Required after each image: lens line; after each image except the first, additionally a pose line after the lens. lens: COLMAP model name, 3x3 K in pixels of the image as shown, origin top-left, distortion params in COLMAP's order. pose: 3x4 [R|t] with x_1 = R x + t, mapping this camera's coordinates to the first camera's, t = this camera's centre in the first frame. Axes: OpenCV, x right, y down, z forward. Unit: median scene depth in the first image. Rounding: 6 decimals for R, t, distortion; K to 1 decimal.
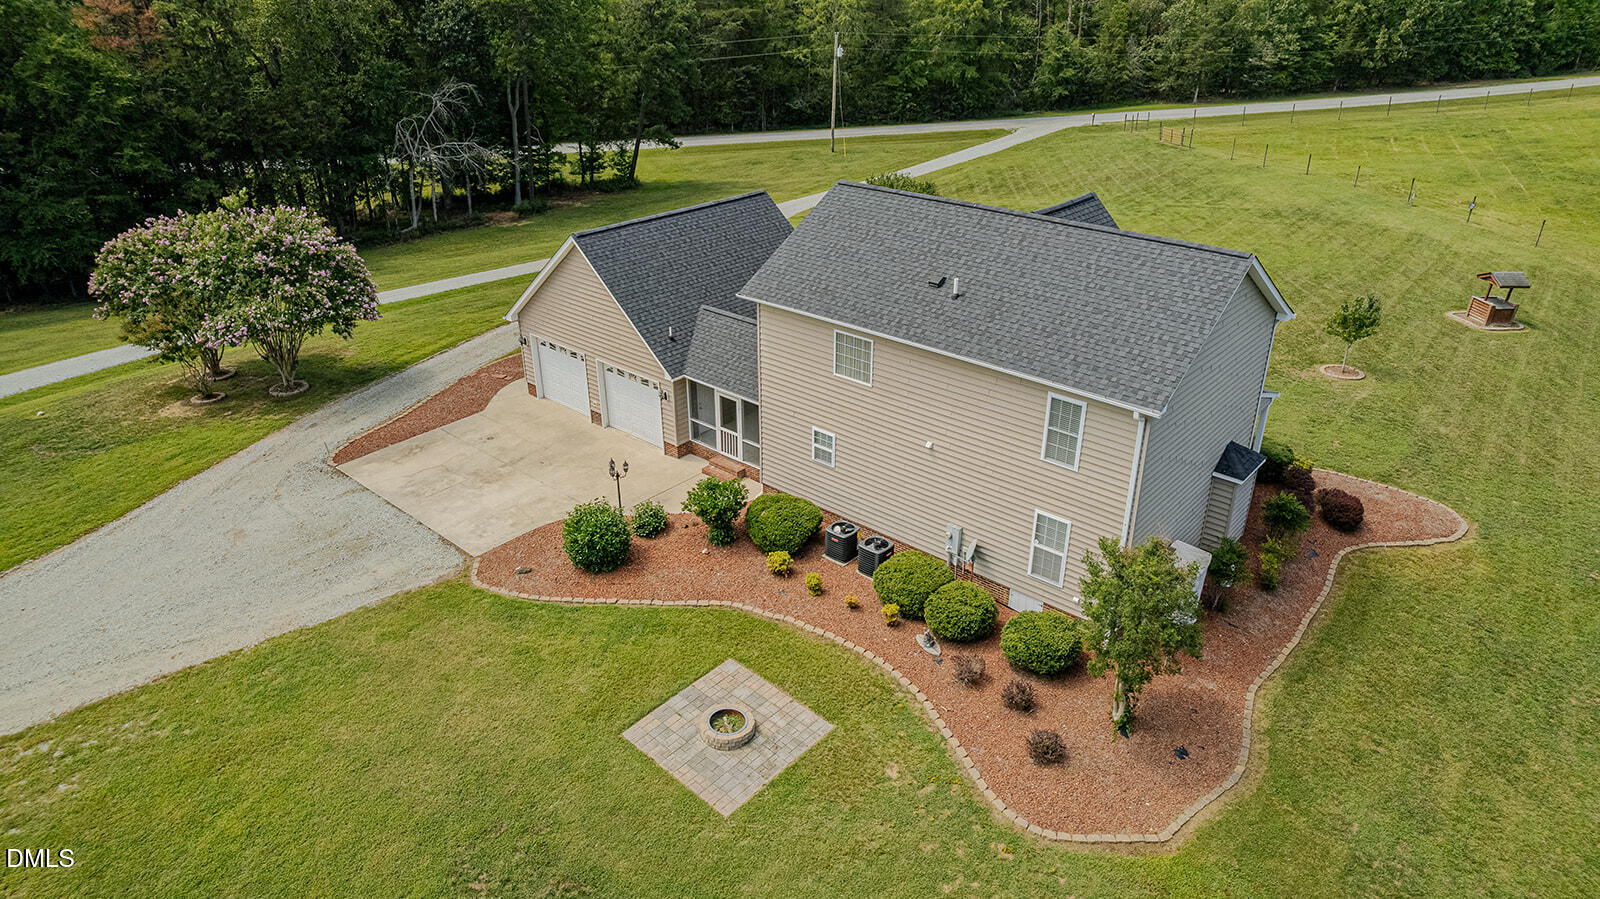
lens RADIAL K [[1019.5, 0, 803.9], [0, 1019.5, 448.1], [0, 0, 1]] dist [-0.067033, 0.061822]
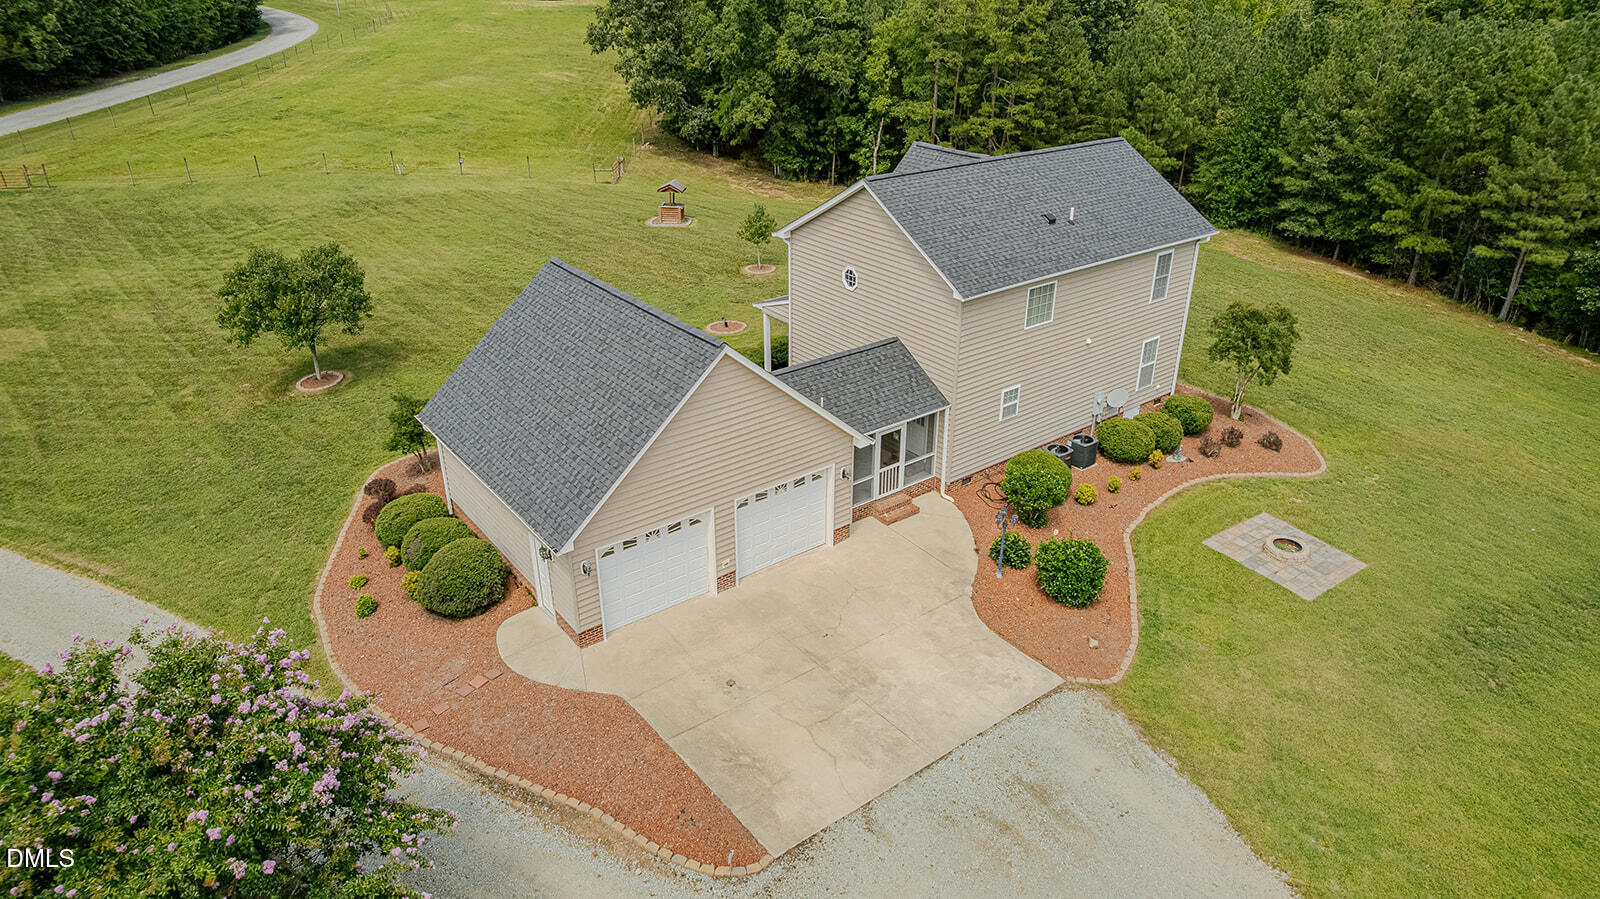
lens RADIAL K [[1019.5, 0, 803.9], [0, 1019.5, 448.1], [0, 0, 1]] dist [-0.067033, 0.061822]
pose [[0.192994, -0.438333, 0.877848, -1.000257], [0.431064, 0.841583, 0.325456, -0.409494], [-0.881440, 0.315598, 0.351370, 0.830789]]
